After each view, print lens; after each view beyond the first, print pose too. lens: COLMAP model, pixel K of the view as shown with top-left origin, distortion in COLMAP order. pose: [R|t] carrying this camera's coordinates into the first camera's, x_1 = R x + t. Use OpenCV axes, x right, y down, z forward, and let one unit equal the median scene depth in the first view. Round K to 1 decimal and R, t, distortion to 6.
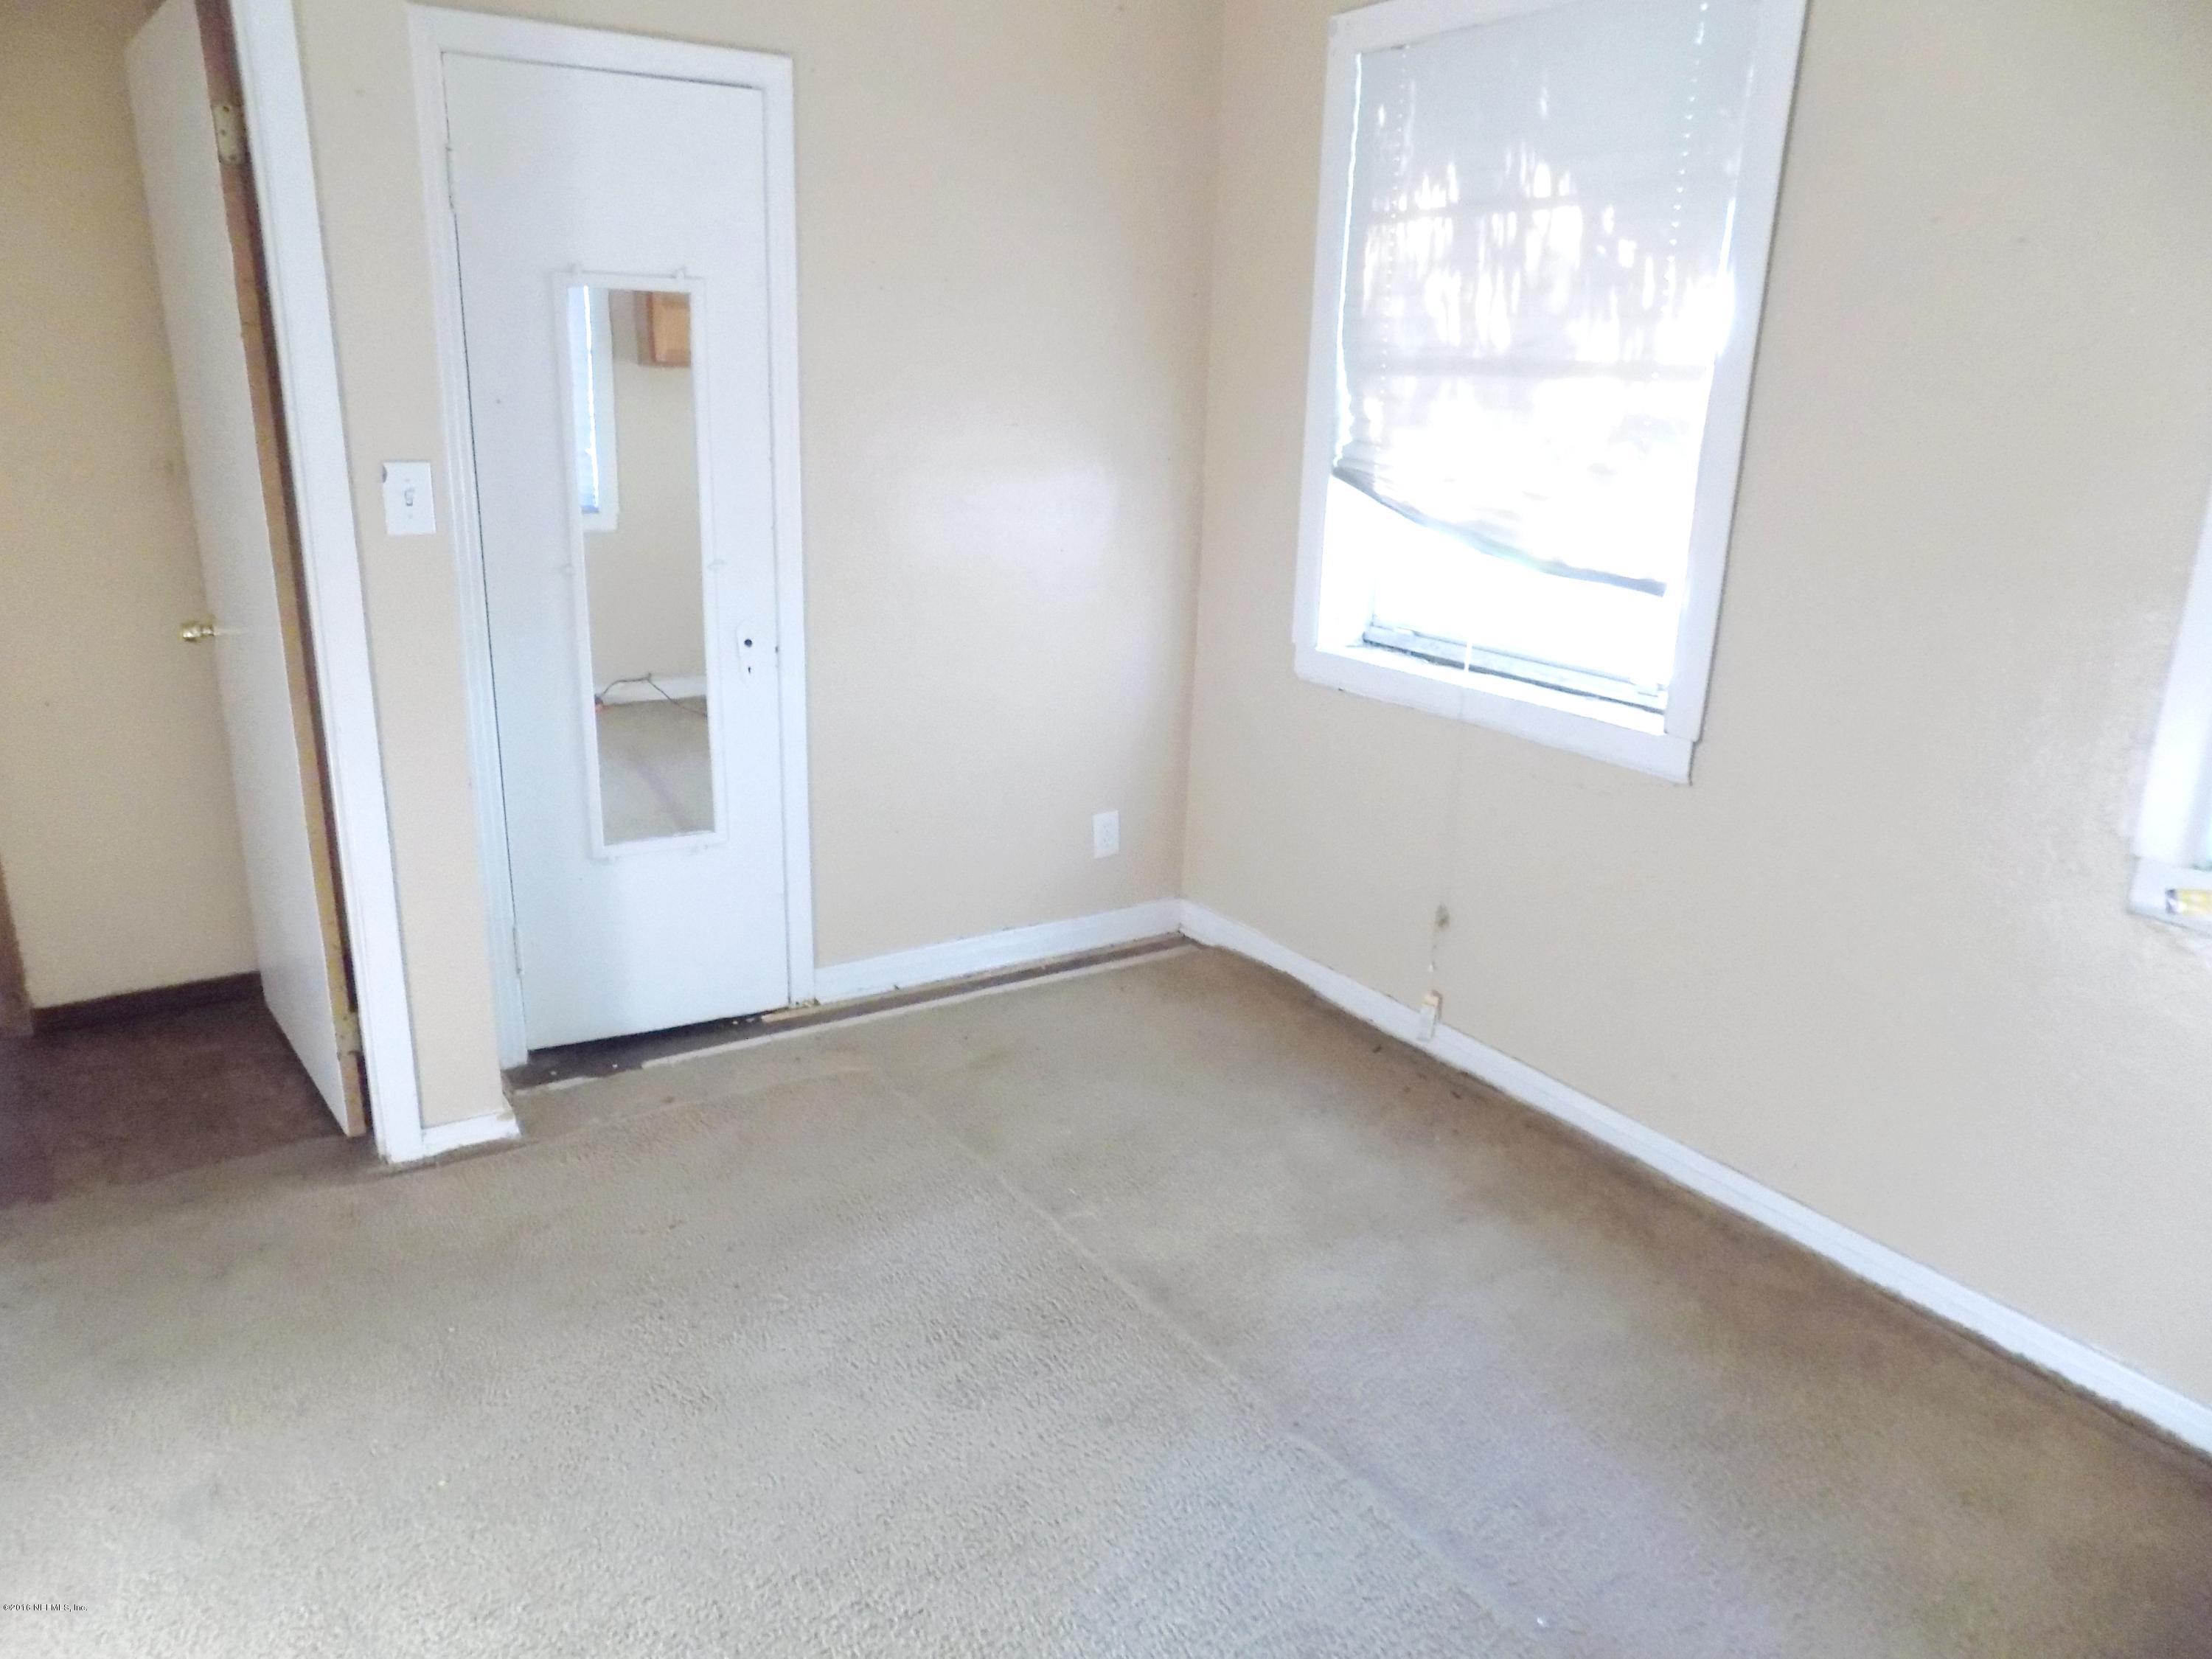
lens RADIAL K [[1489.7, 0, 1122.8], [0, 1489.7, 828.4], [0, 0, 1]] dist [-0.093000, 0.091780]
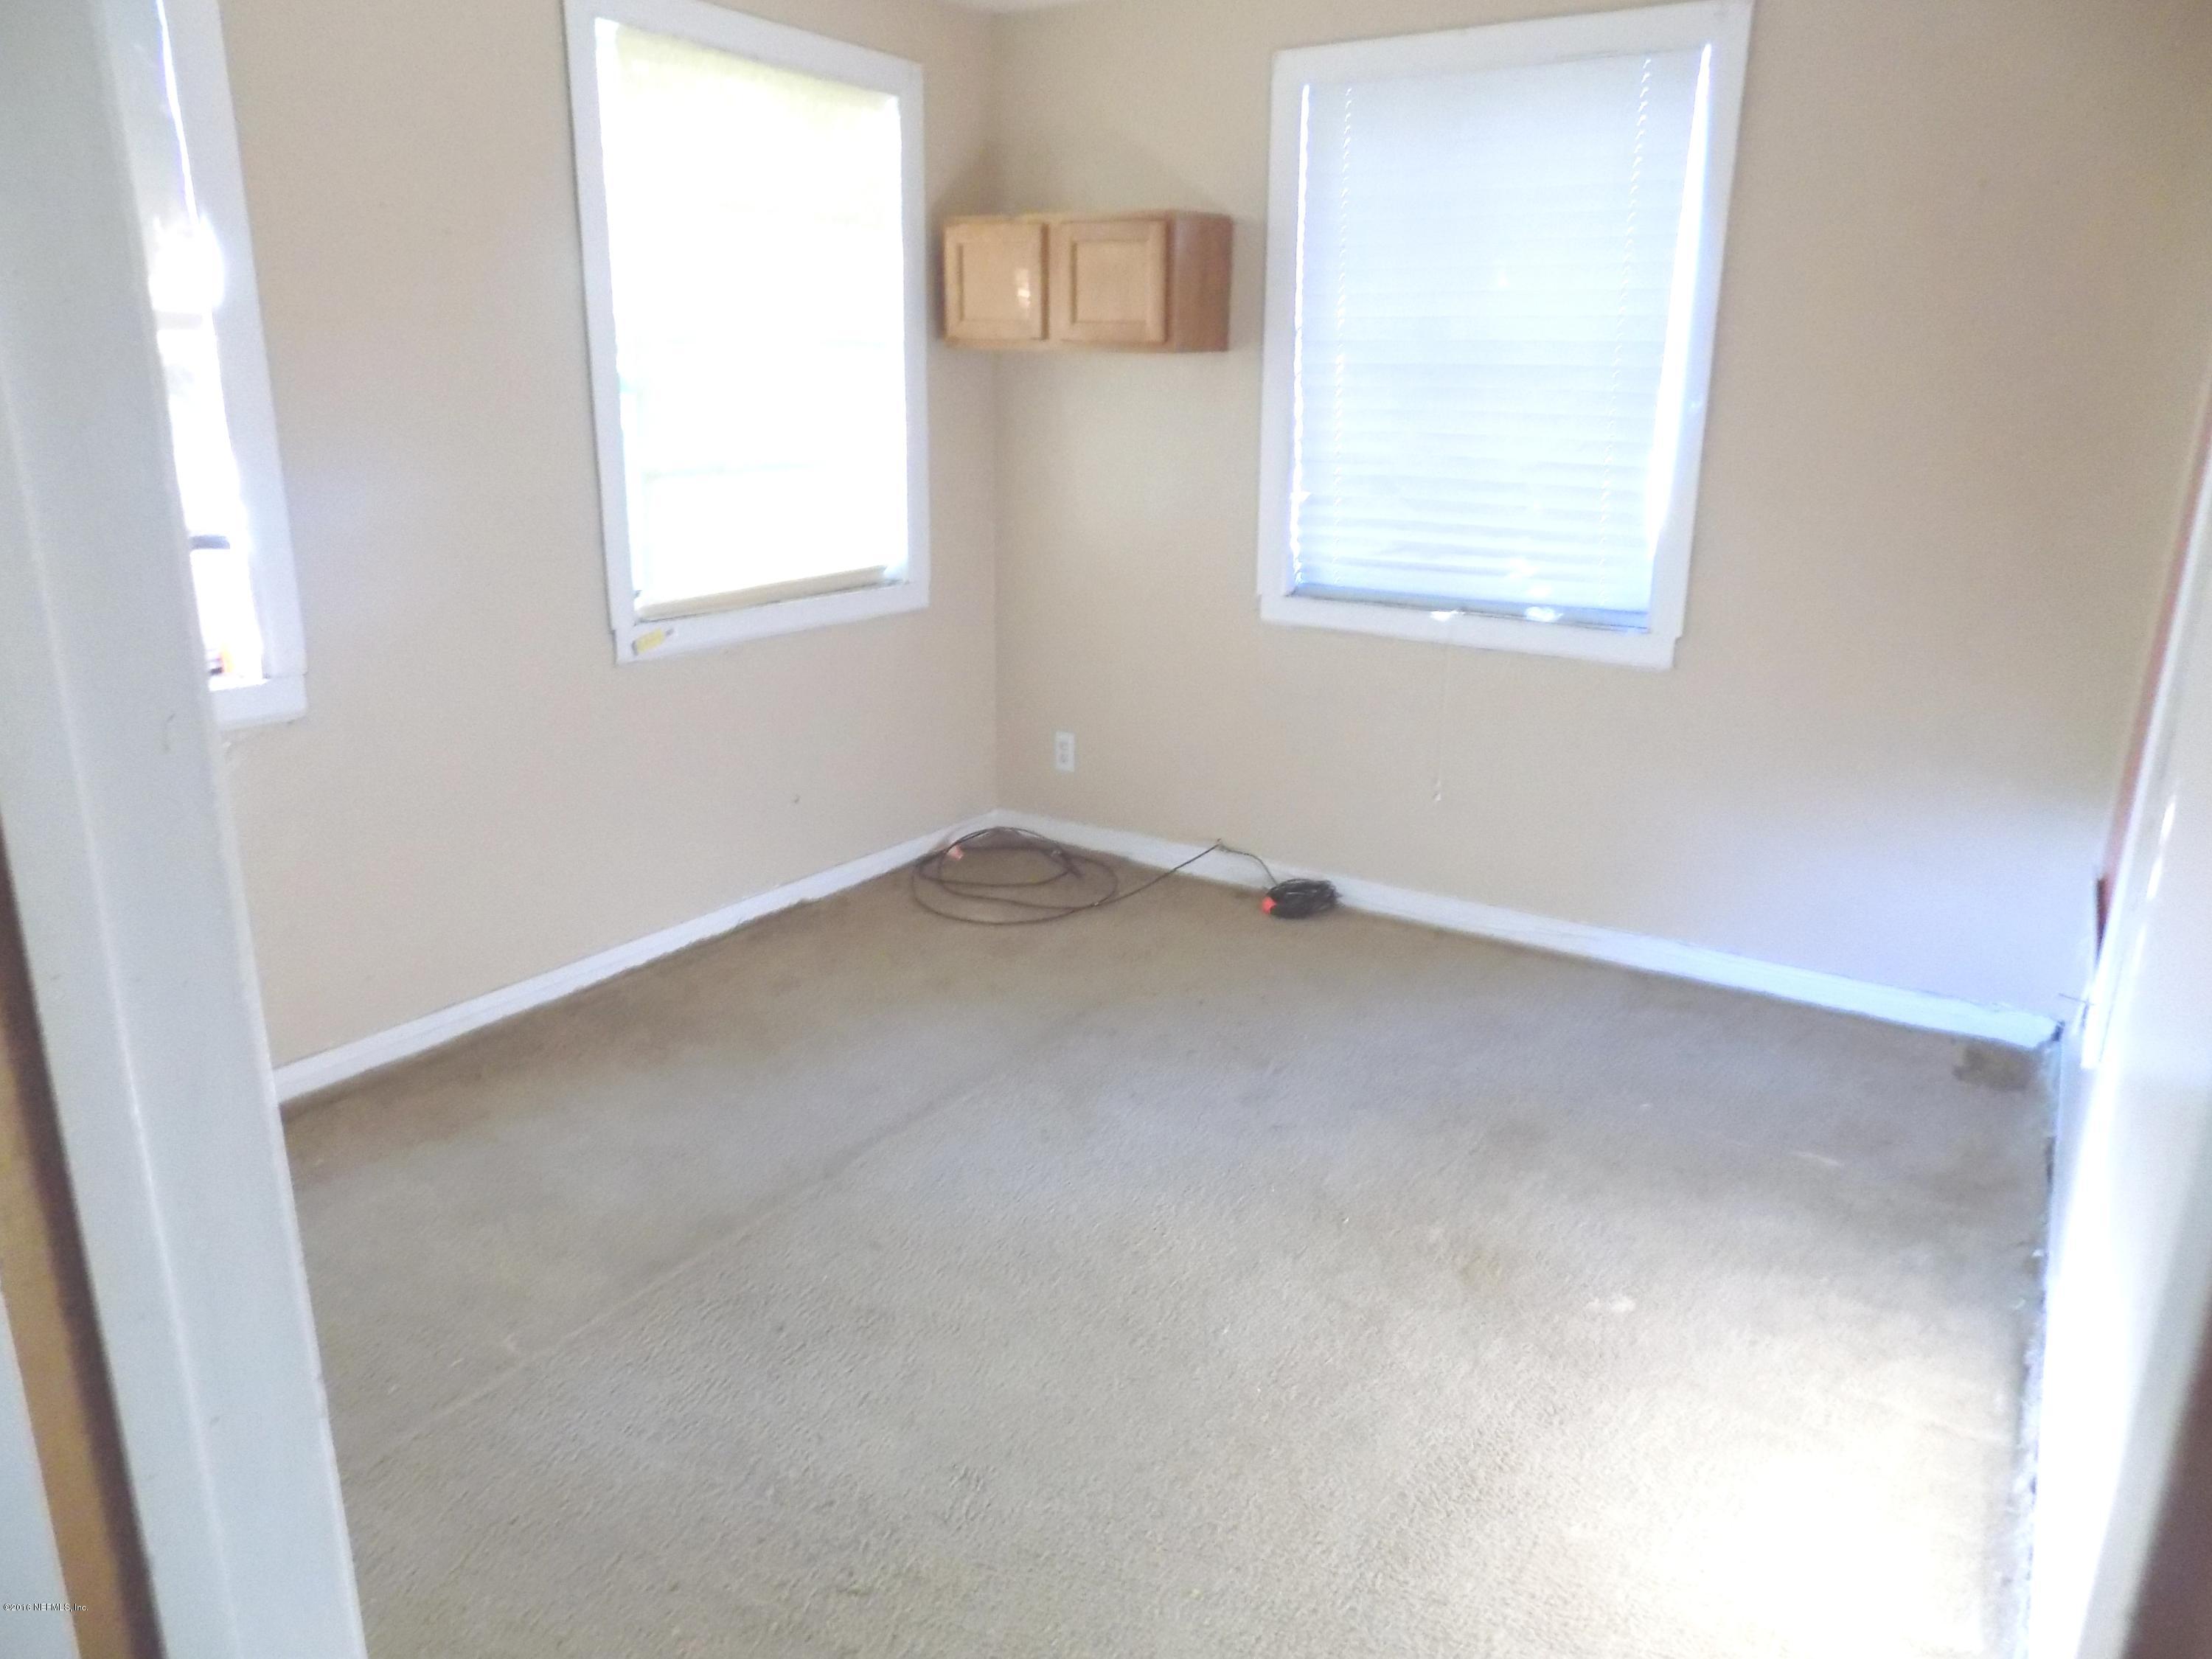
lens RADIAL K [[1489.7, 0, 1122.8], [0, 1489.7, 828.4], [0, 0, 1]] dist [-0.093000, 0.091780]
pose [[-0.402439, -0.297948, 0.865604, -0.892376], [0.224772, 0.884448, 0.408936, -0.291075], [-0.887423, 0.359136, -0.288966, 0.919207]]
